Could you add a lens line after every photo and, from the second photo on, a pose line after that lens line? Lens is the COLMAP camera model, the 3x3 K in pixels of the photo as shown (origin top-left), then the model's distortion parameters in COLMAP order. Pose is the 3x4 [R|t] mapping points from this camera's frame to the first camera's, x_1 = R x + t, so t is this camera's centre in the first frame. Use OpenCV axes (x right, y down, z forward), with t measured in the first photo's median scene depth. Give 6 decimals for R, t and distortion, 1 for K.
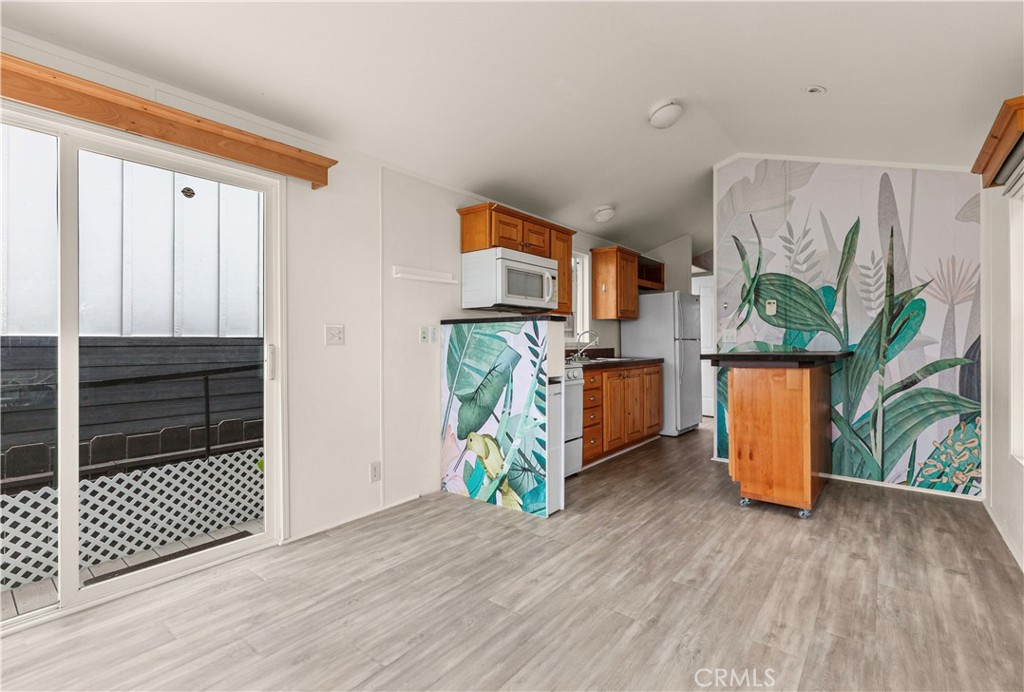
lens RADIAL K [[468.3, 0, 517.2], [0, 468.3, 342.2], [0, 0, 1]] dist [-0.003081, 0.000605]
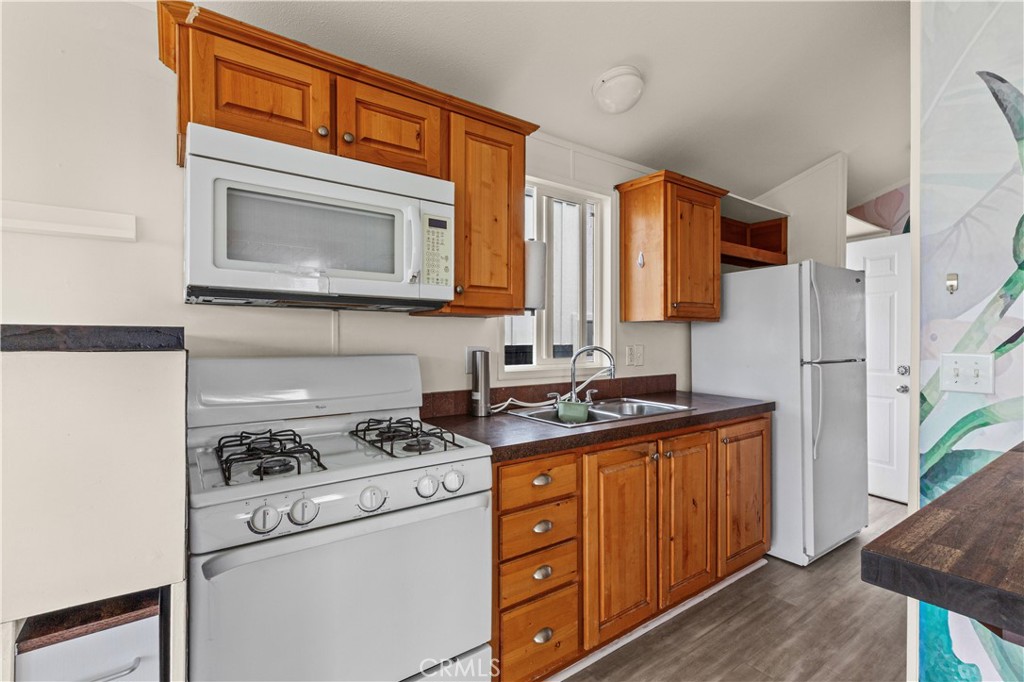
lens RADIAL K [[468.3, 0, 505.7], [0, 468.3, 340.9], [0, 0, 1]] dist [-0.003081, 0.000605]
pose [[0.960510, 0.005848, -0.278183, 0.244460], [-0.005304, 0.999982, 0.002708, -0.037714], [0.278194, -0.001126, 0.960524, 0.626528]]
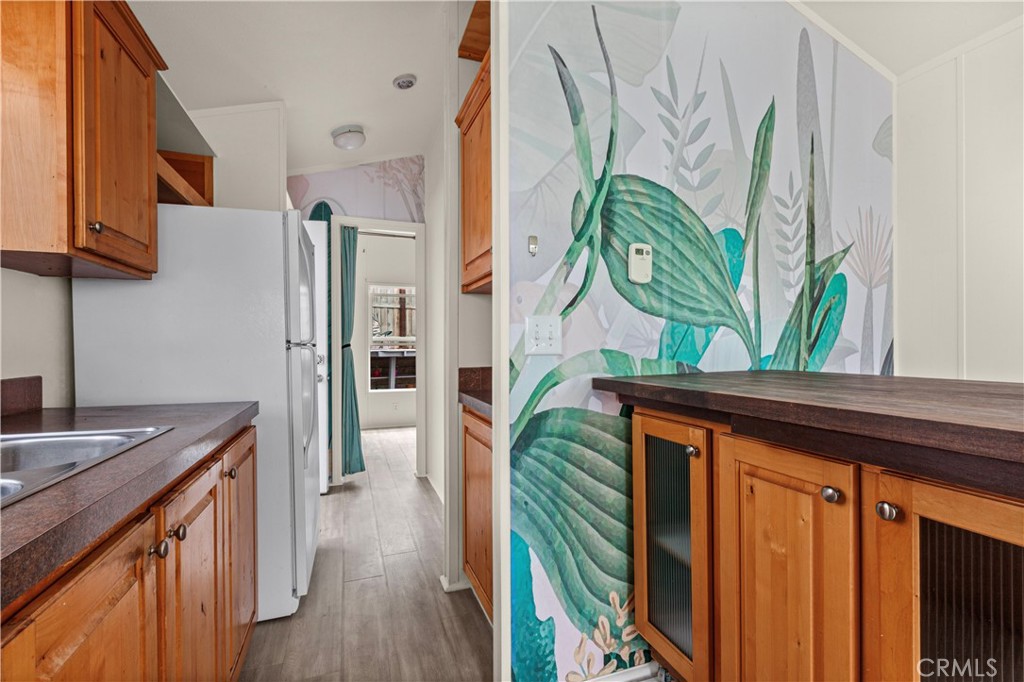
lens RADIAL K [[468.3, 0, 531.6], [0, 468.3, 346.9], [0, 0, 1]] dist [-0.003081, 0.000605]
pose [[0.493361, 0.000208, 0.869825, 0.160500], [0.003781, 0.999990, -0.002383, -0.003856], [-0.869817, 0.004464, 0.493355, 0.901508]]
